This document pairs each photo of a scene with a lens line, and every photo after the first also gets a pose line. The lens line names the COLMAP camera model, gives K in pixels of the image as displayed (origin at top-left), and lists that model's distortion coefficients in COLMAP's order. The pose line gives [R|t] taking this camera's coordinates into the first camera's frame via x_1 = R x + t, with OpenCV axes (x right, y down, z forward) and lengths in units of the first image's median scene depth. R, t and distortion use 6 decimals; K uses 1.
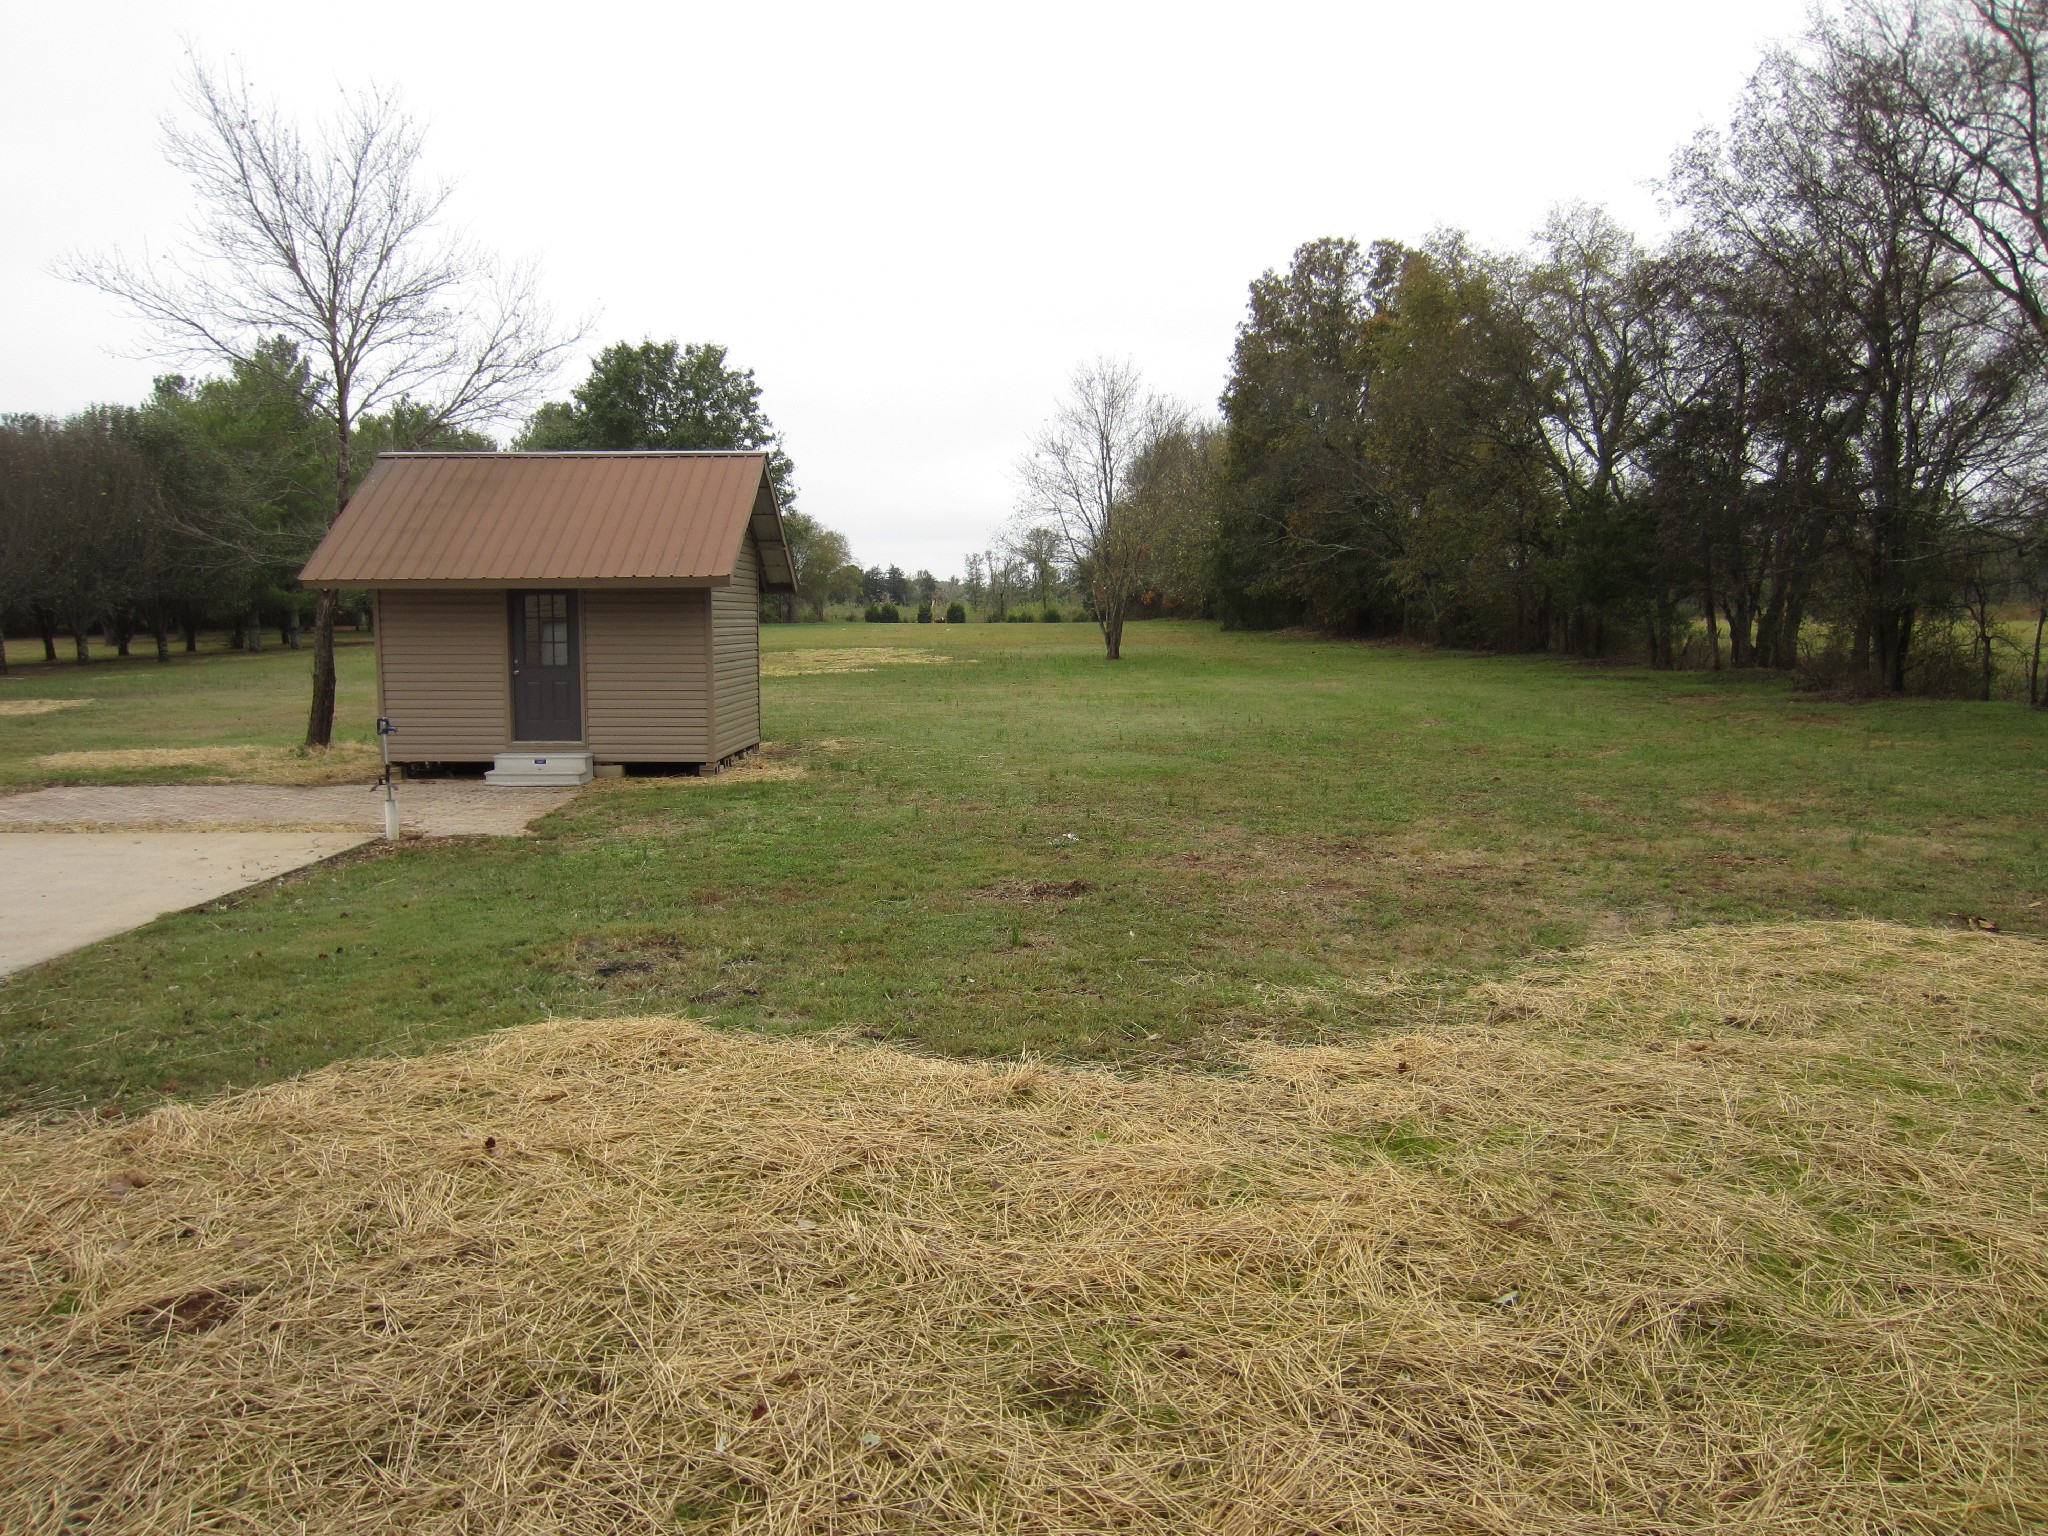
lens RADIAL K [[1516.6, 0, 1060.3], [0, 1516.6, 765.4], [0, 0, 1]] dist [-0.025346, 0.003682]
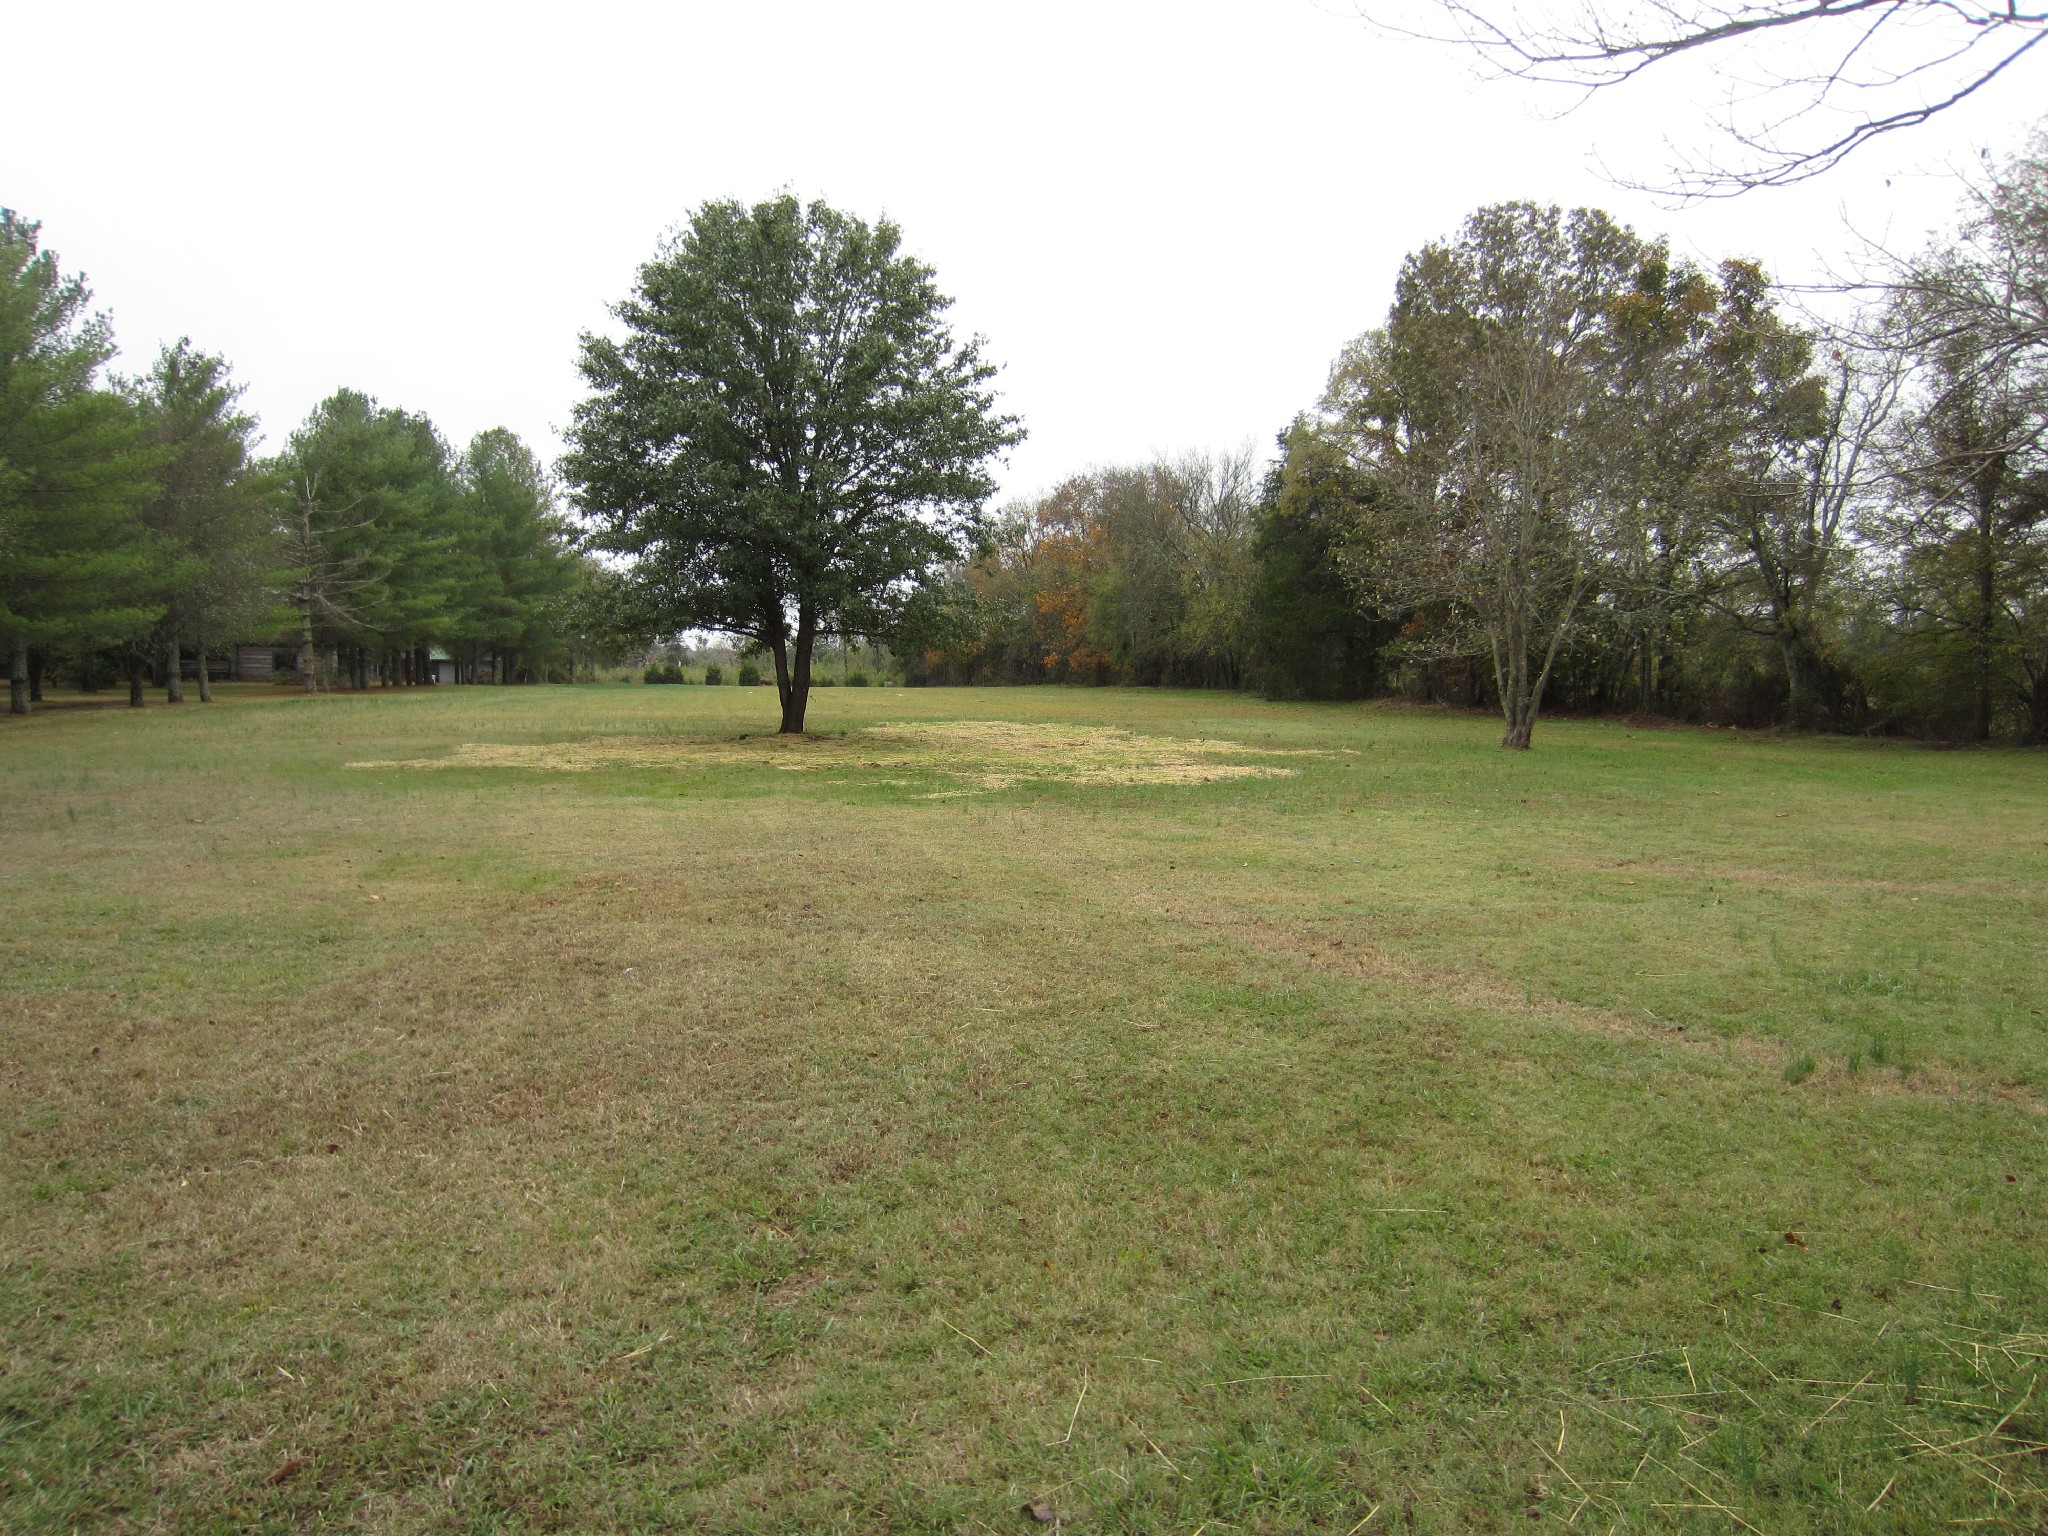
lens RADIAL K [[1514.9, 0, 1085.8], [0, 1514.9, 775.1], [0, 0, 1]] dist [-0.028826, 0.001247]
pose [[0.978388, 0.003065, 0.206753, -0.229476], [0.005015, 0.999244, -0.038543, -0.029756], [-0.206715, 0.038746, 0.977634, 0.347789]]
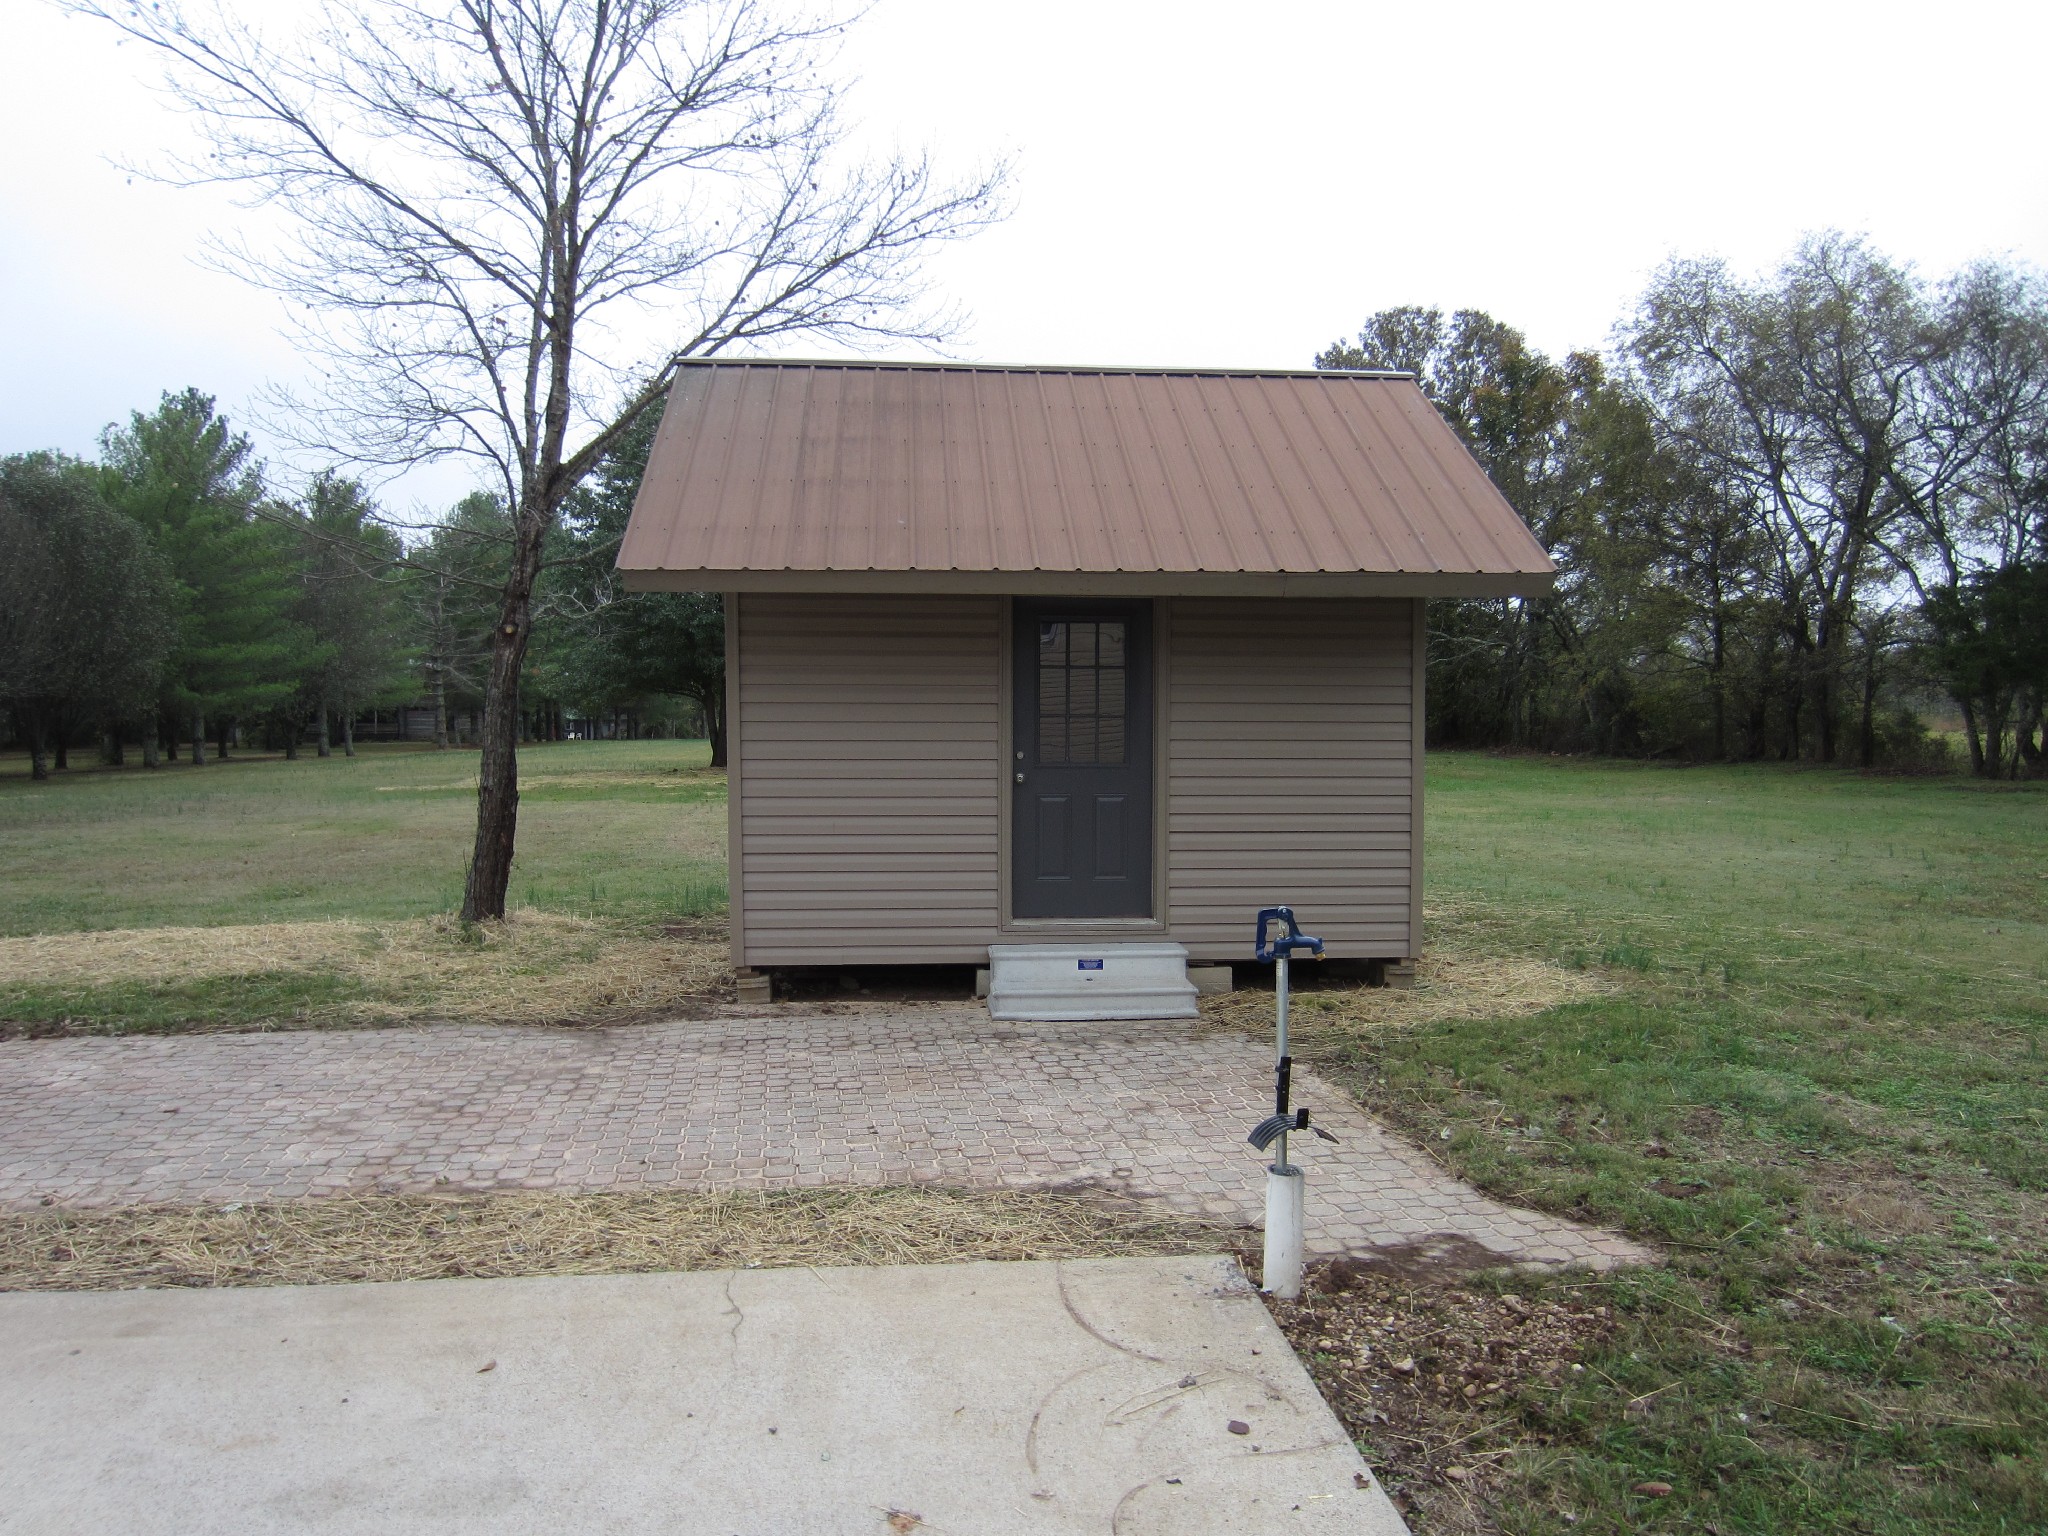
lens RADIAL K [[1516.6, 0, 1060.3], [0, 1516.6, 765.4], [0, 0, 1]] dist [-0.025346, 0.003682]
pose [[0.996160, -0.004123, 0.087458, -0.125348], [0.011032, 0.996841, -0.078656, -0.008702], [-0.086858, 0.079319, 0.993058, 0.165581]]
